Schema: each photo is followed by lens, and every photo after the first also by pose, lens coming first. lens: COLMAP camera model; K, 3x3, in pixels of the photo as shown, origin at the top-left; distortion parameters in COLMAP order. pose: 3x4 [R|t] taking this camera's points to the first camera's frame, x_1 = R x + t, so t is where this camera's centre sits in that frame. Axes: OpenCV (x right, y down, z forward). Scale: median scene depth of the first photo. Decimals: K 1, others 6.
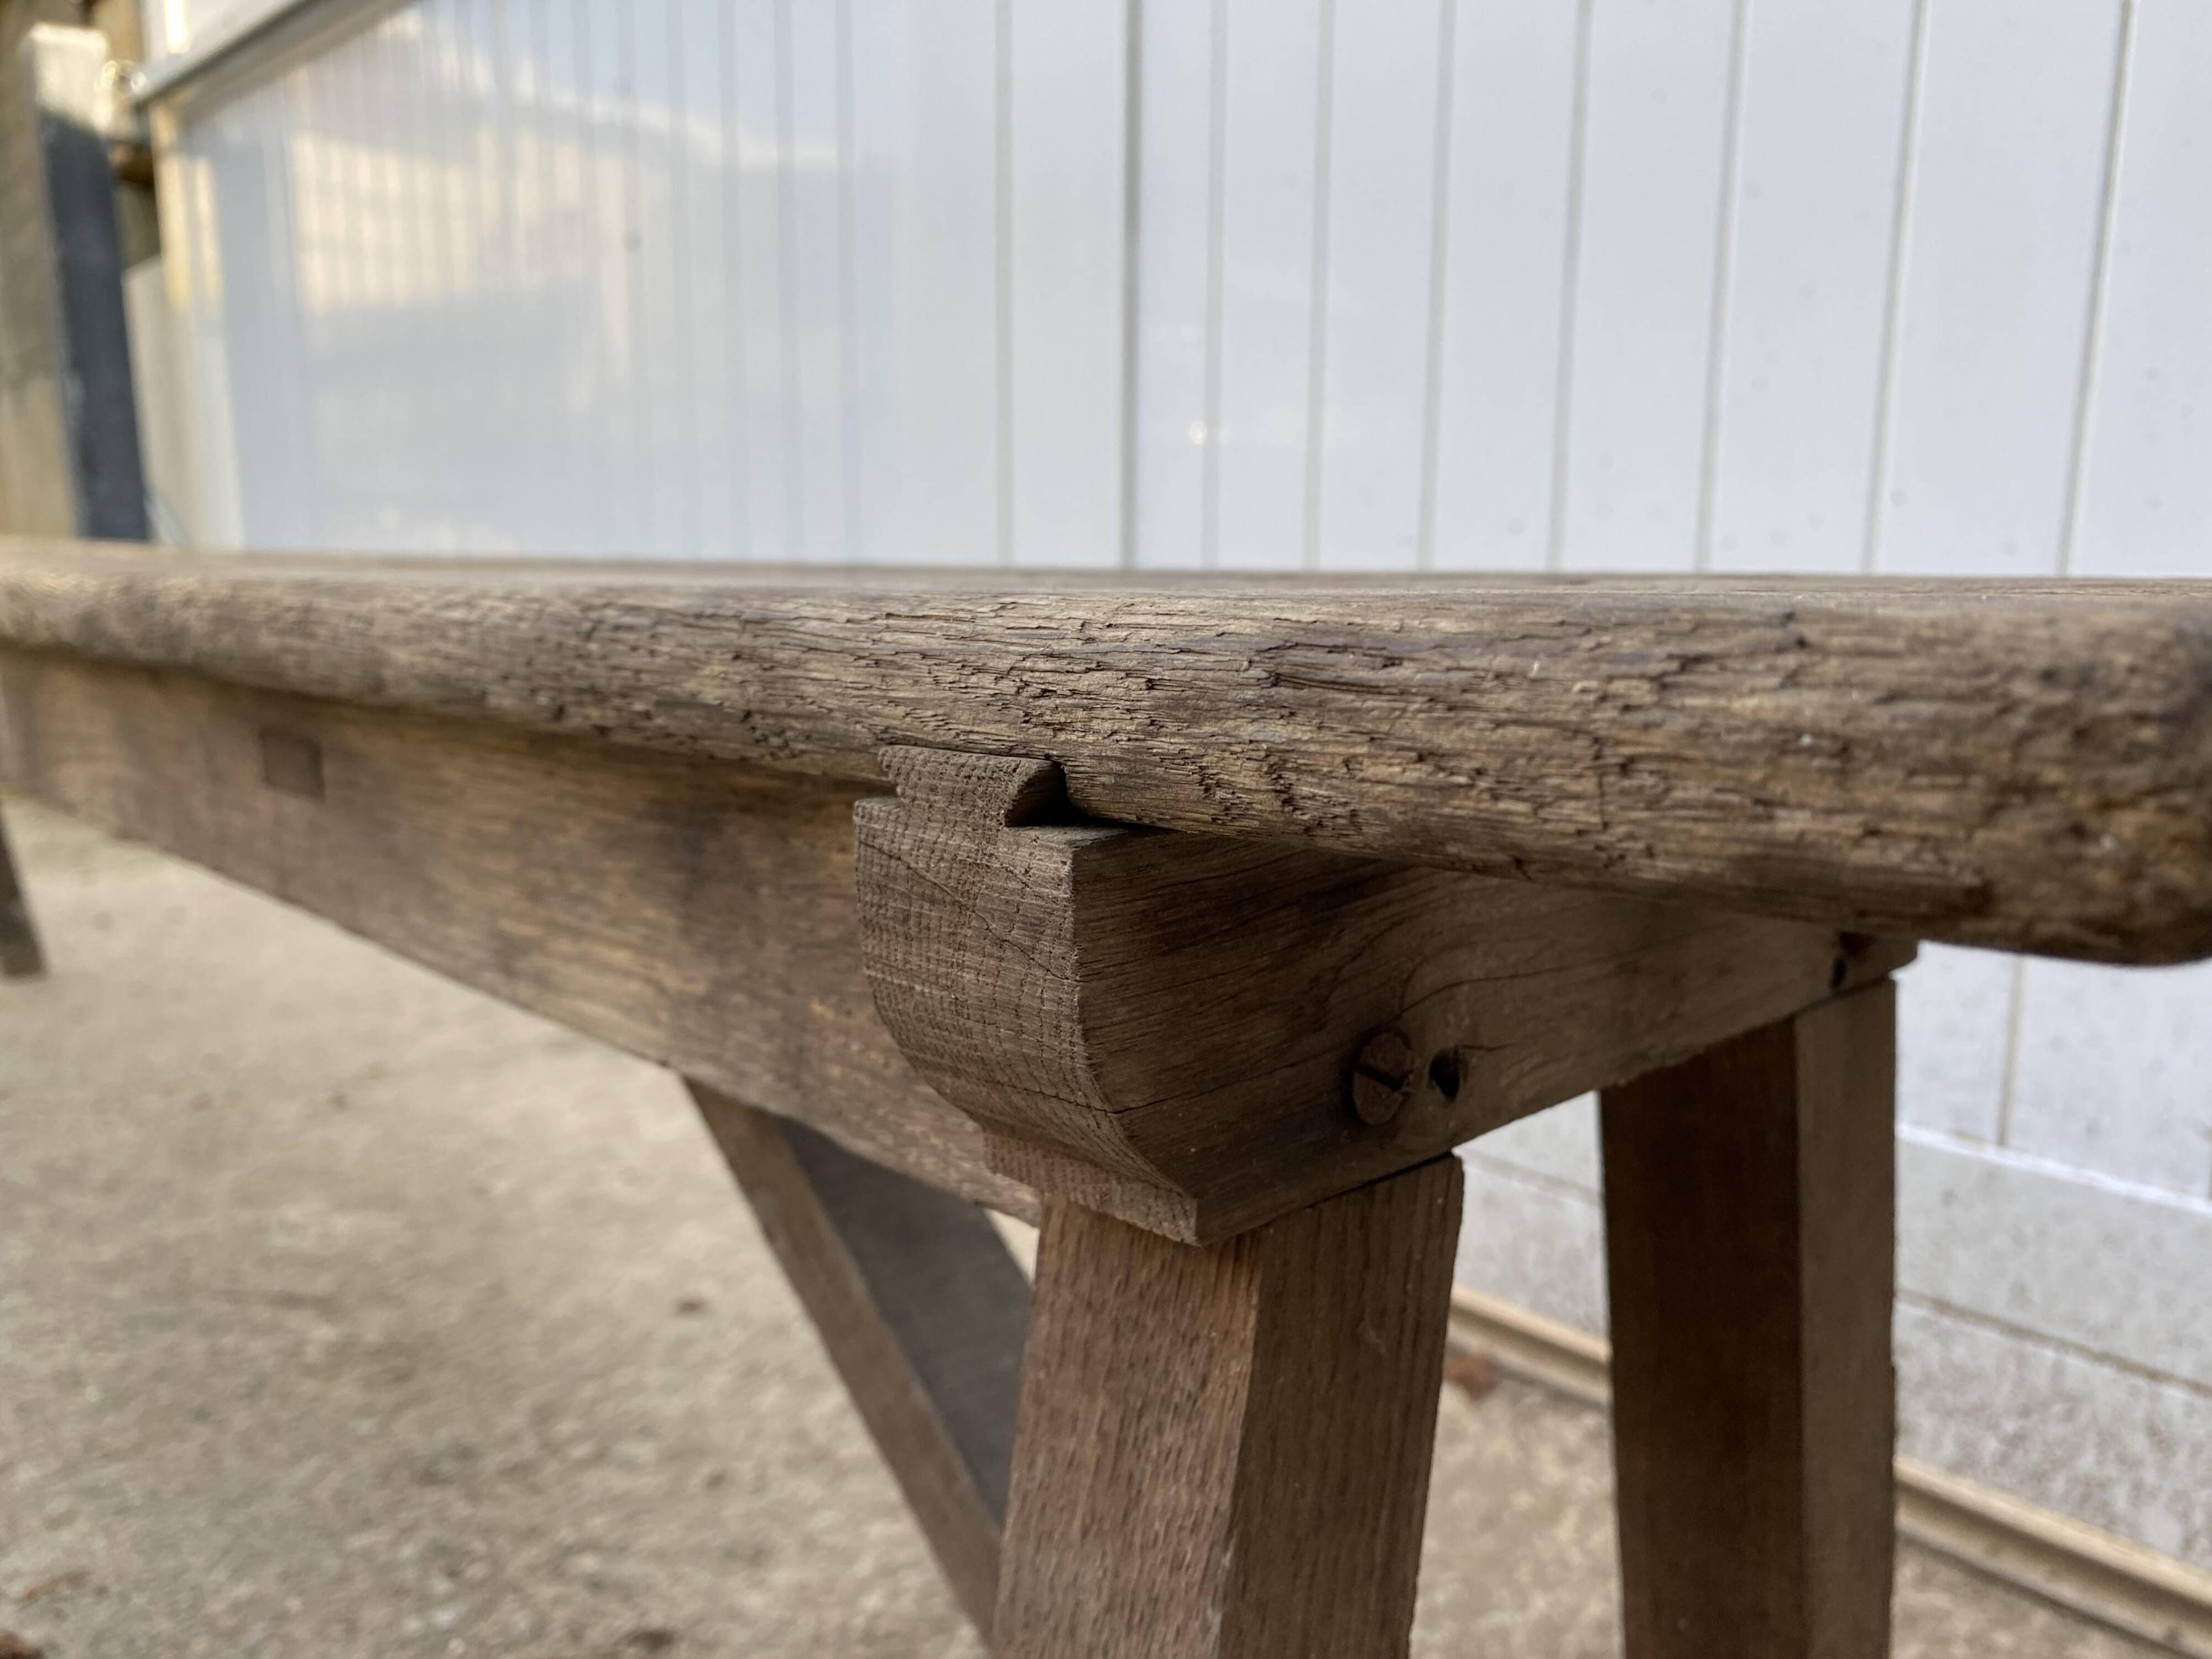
lens RADIAL K [[1707.7, 0, 1146.6], [0, 1707.7, 865.0], [0, 0, 1]] dist [-0.002099, -0.002259]
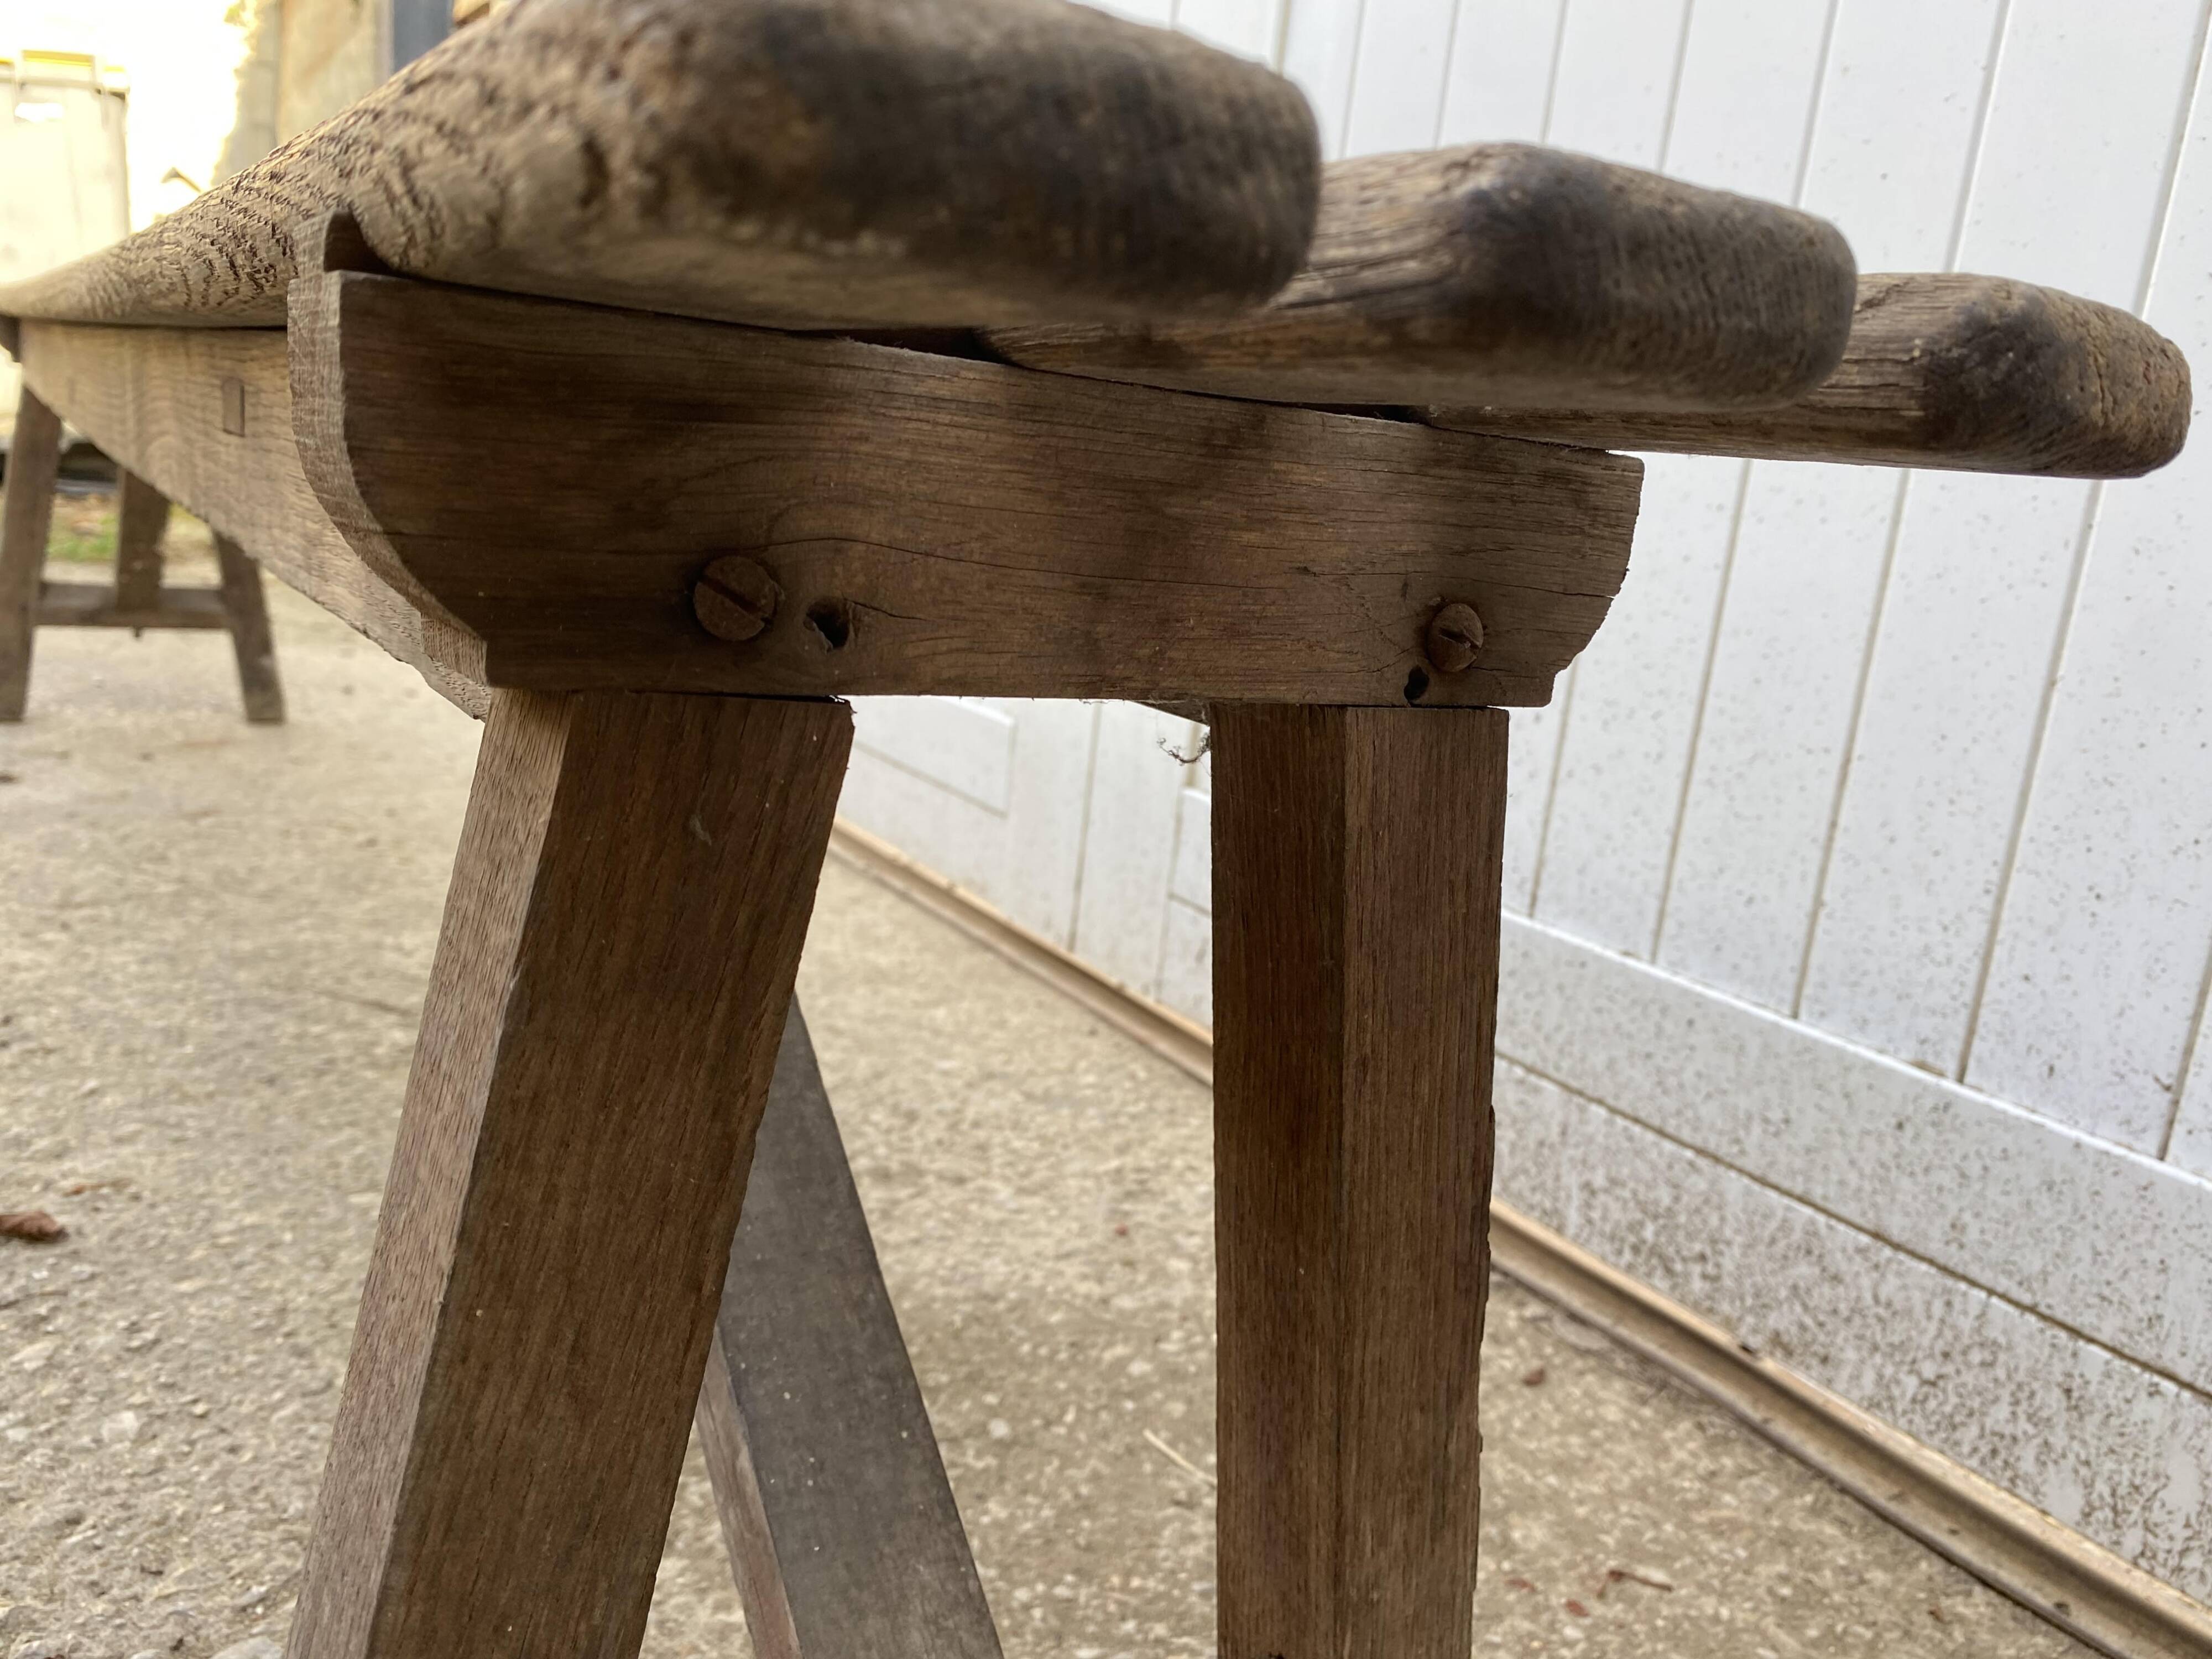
lens RADIAL K [[1699.2, 0, 1146.4], [0, 1699.2, 825.3], [0, 0, 1]] dist [0.004907, -0.006925]
pose [[0.979599, 0.137884, -0.146198, 0.174408], [-0.135733, 0.990439, 0.024635, 0.062365], [0.148197, -0.004288, 0.988949, -0.016025]]
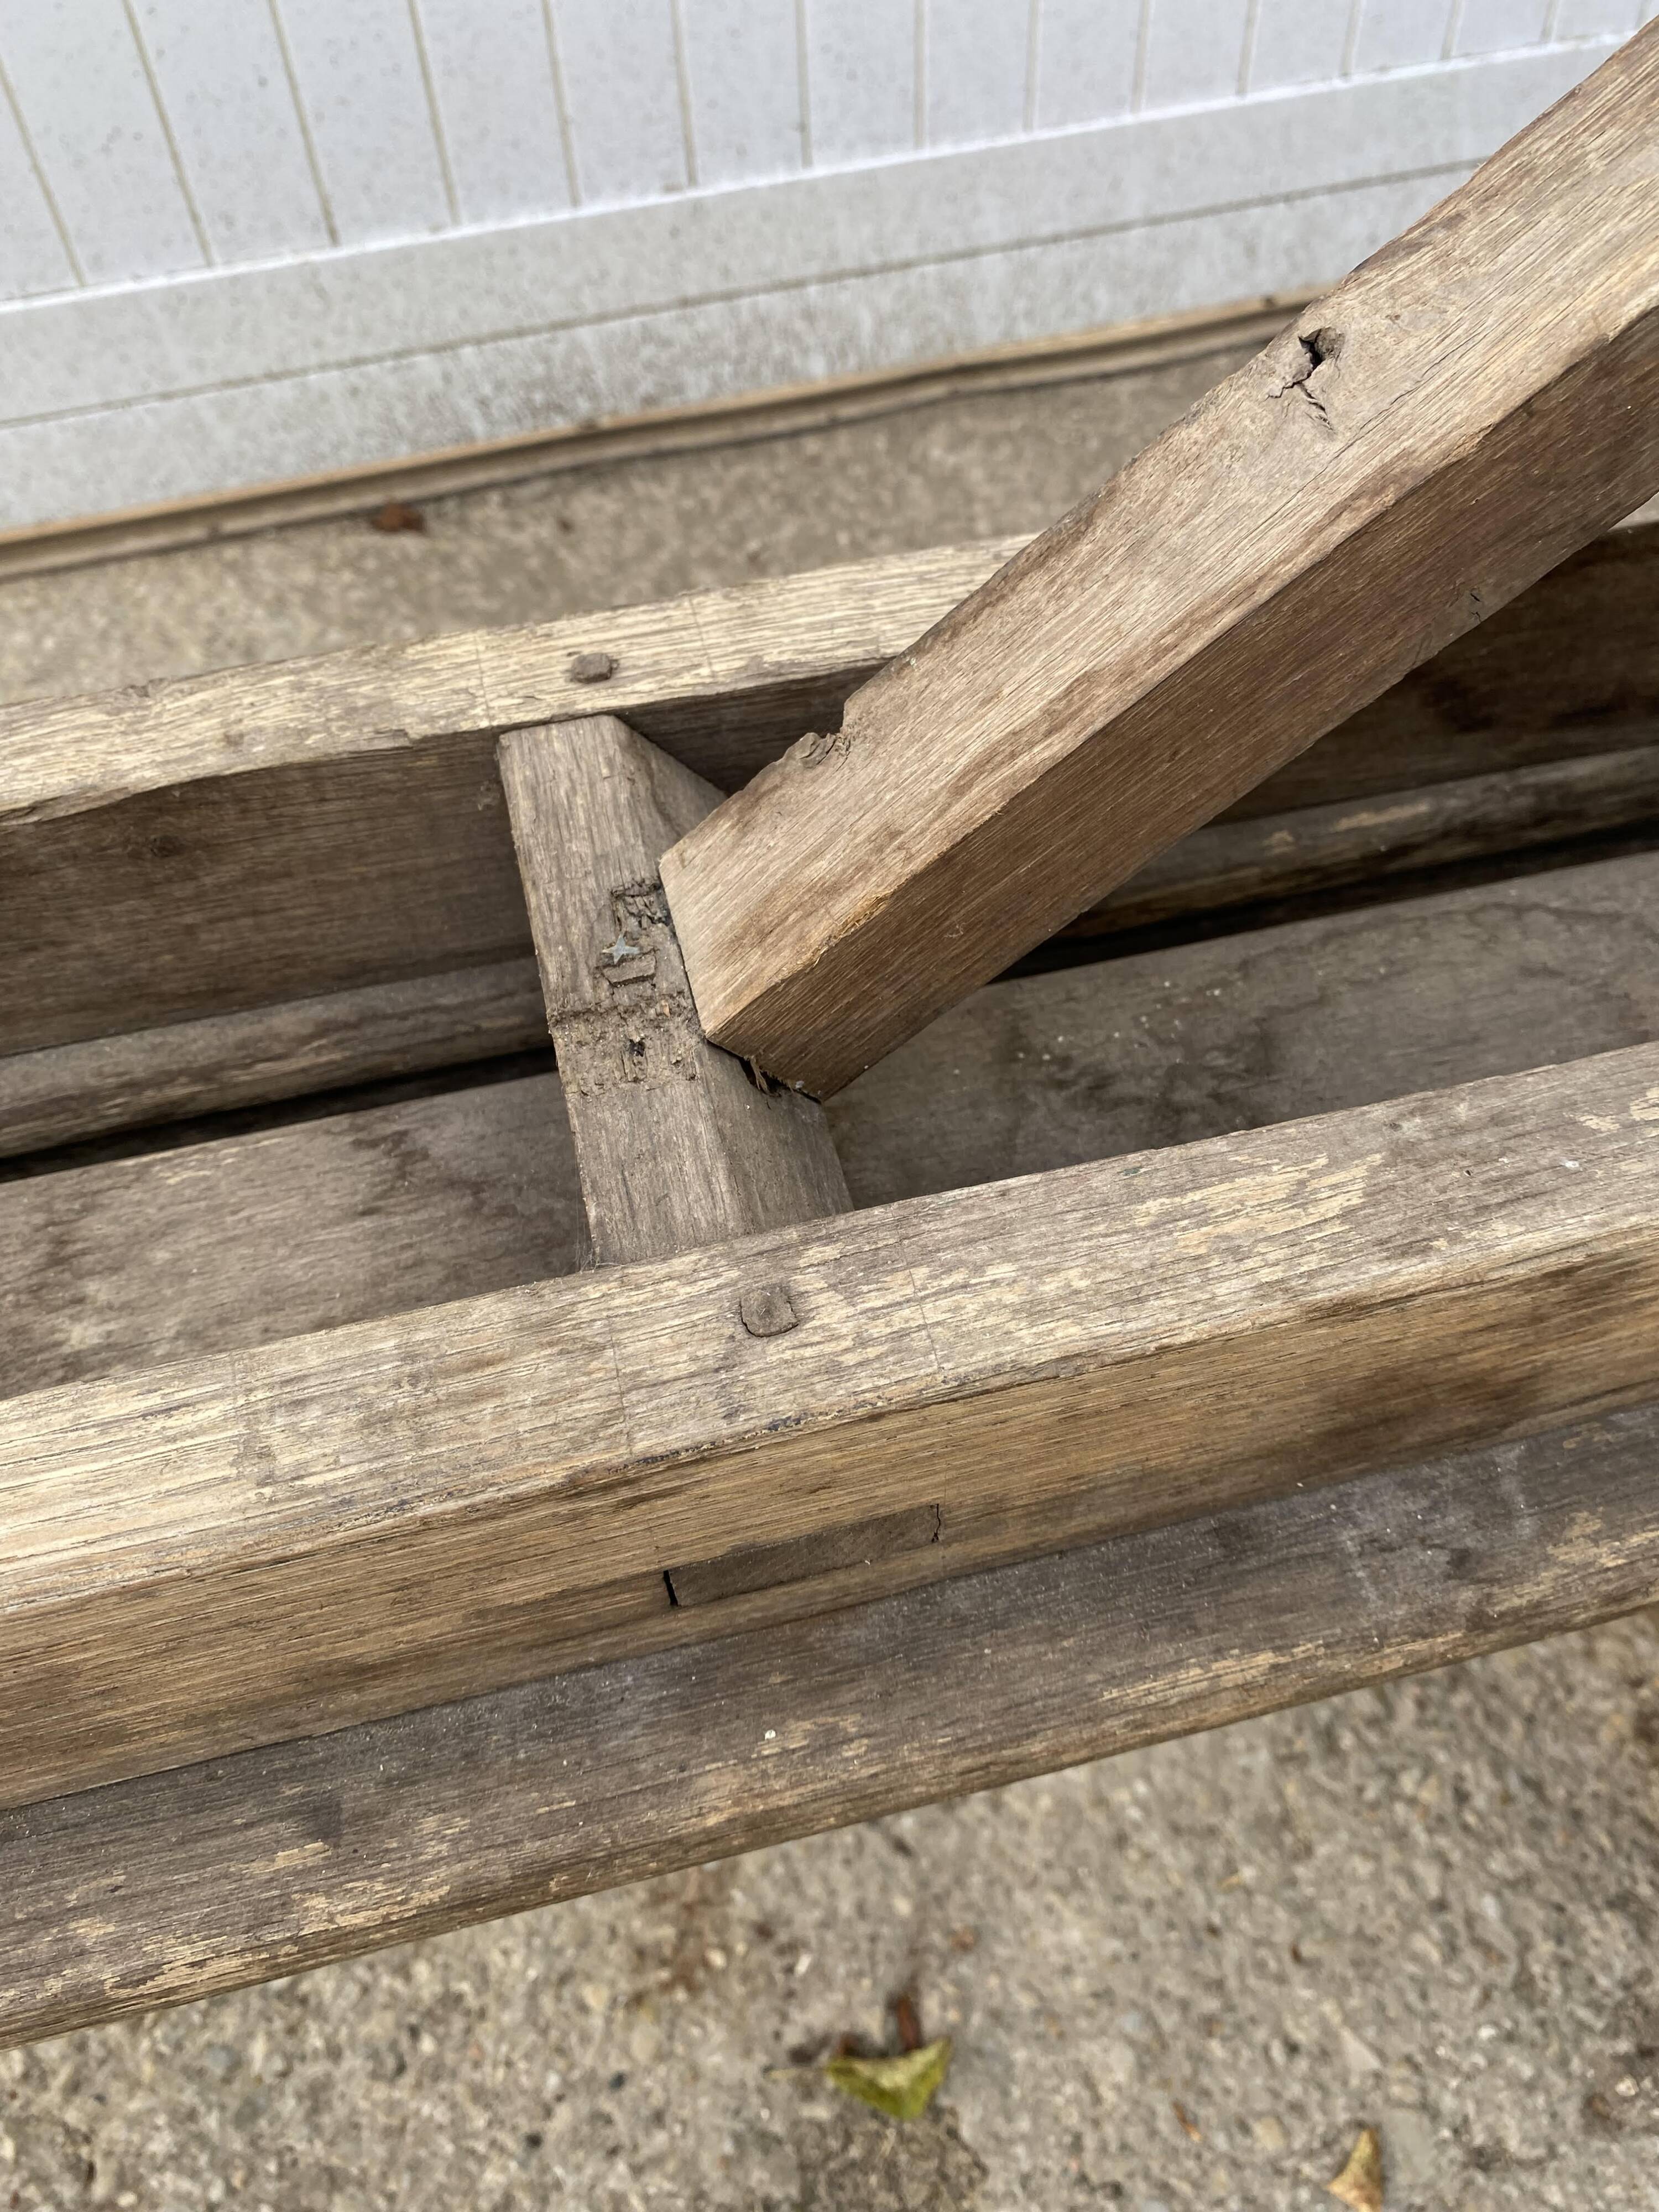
lens RADIAL K [[1699.2, 0, 835.0], [0, 1699.2, 1034.1], [0, 0, 1]] dist [0.004907, -0.006925]
pose [[0.466618, -0.705739, 0.533105, -0.840060], [0.203584, 0.672264, 0.711768, -0.404968], [-0.860710, -0.223592, 0.457367, -0.006296]]
